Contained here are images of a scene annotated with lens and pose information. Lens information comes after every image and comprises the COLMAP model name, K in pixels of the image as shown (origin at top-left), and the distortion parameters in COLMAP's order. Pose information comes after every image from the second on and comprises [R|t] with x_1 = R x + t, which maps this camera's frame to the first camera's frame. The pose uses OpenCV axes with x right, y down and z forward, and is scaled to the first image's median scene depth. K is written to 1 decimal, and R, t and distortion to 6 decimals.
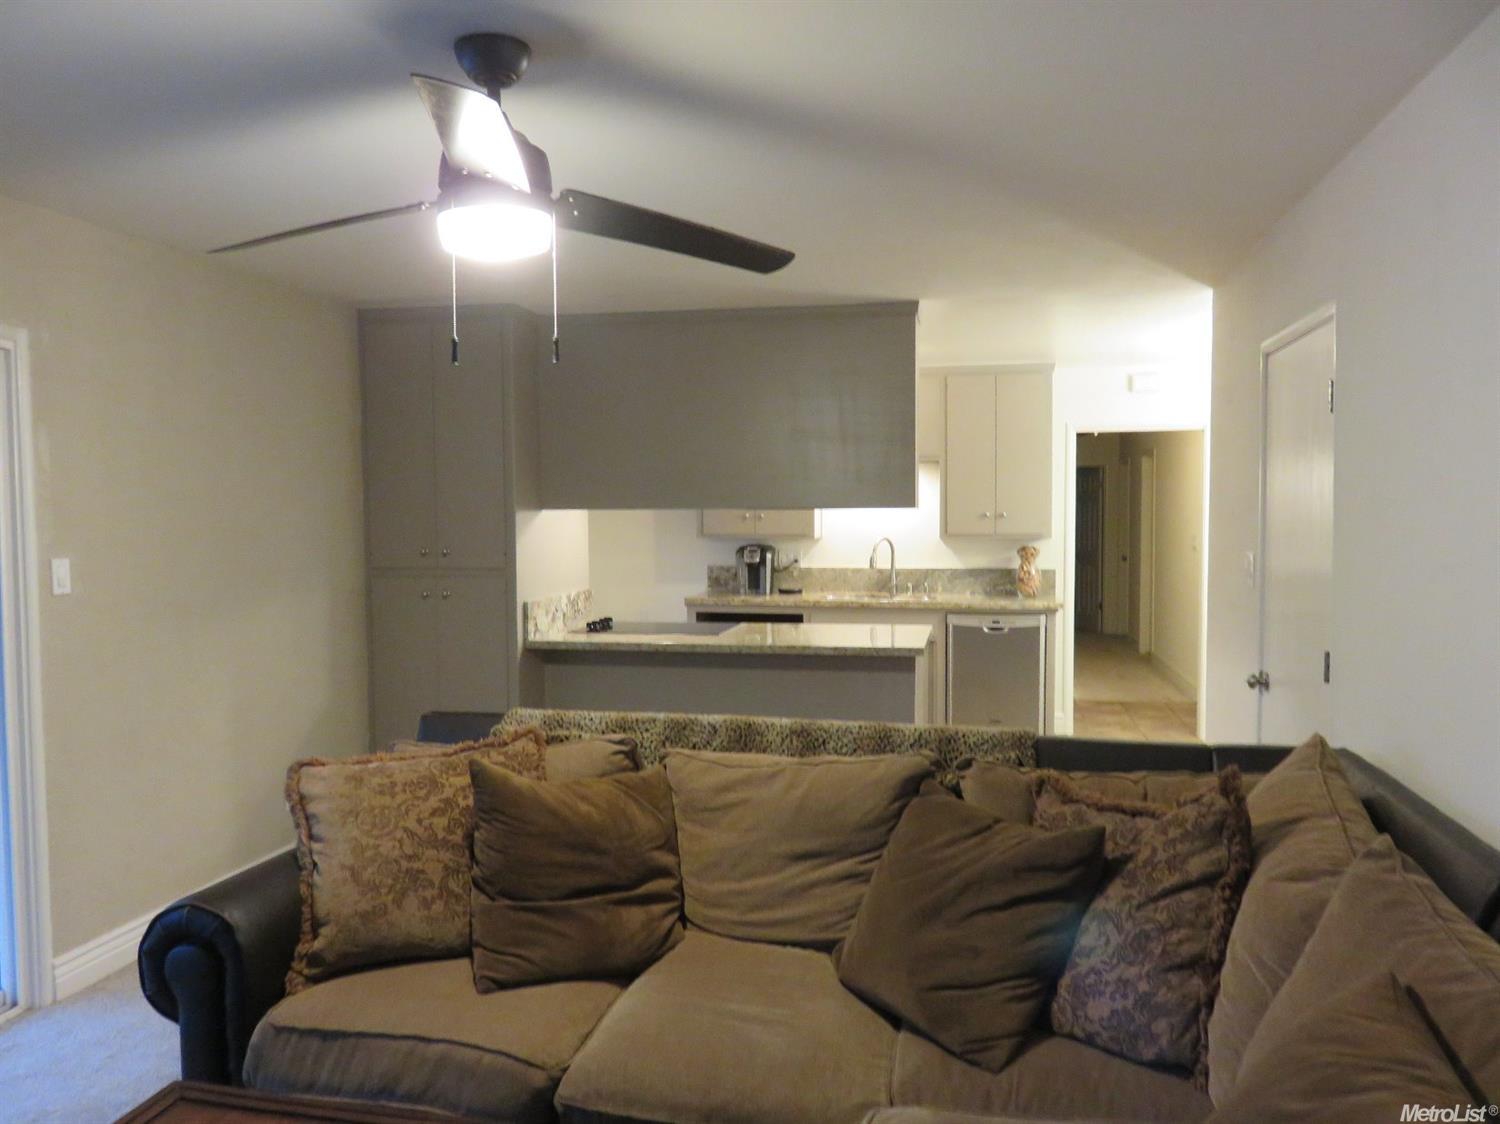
lens RADIAL K [[1125.3, 0, 746.3], [0, 1125.3, 560.2], [0, 0, 1]] dist [-0.011973, 0.009207]
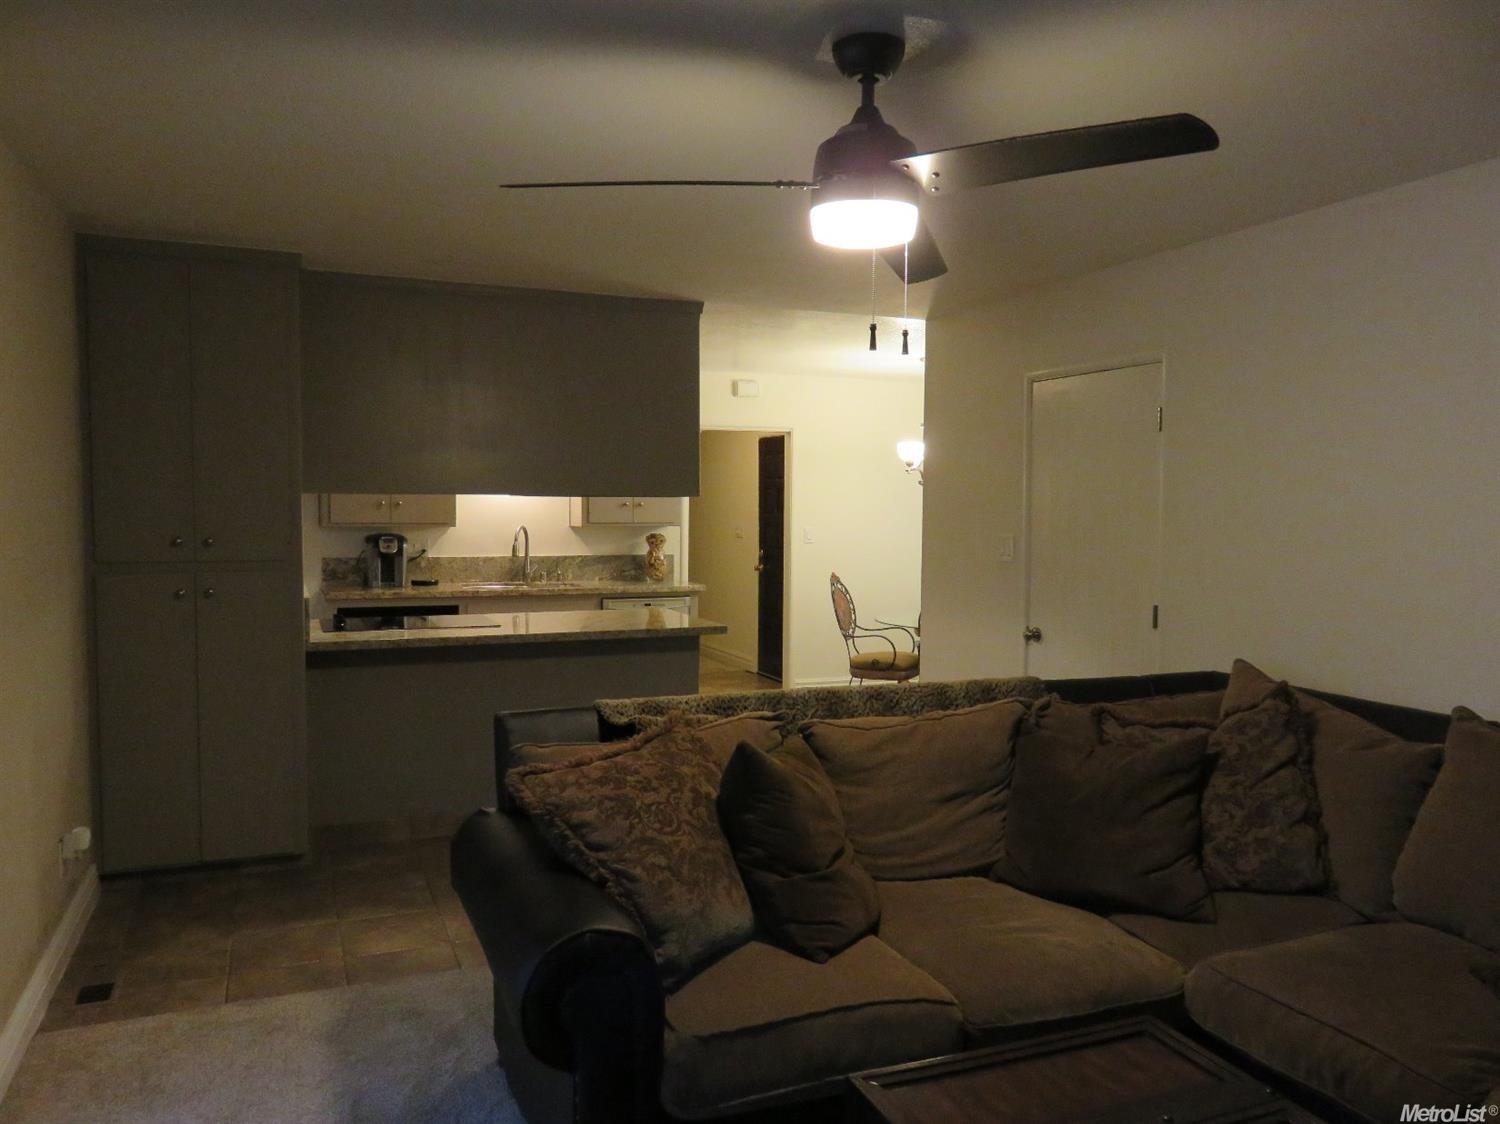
lens RADIAL K [[1125.3, 0, 743.4], [0, 1125.3, 563.1], [0, 0, 1]] dist [-0.011973, 0.009207]
pose [[0.827894, -0.019070, 0.560560, -0.411867], [0.013541, 0.999810, 0.014014, 0.002484], [-0.560721, -0.004012, 0.827995, 0.091449]]
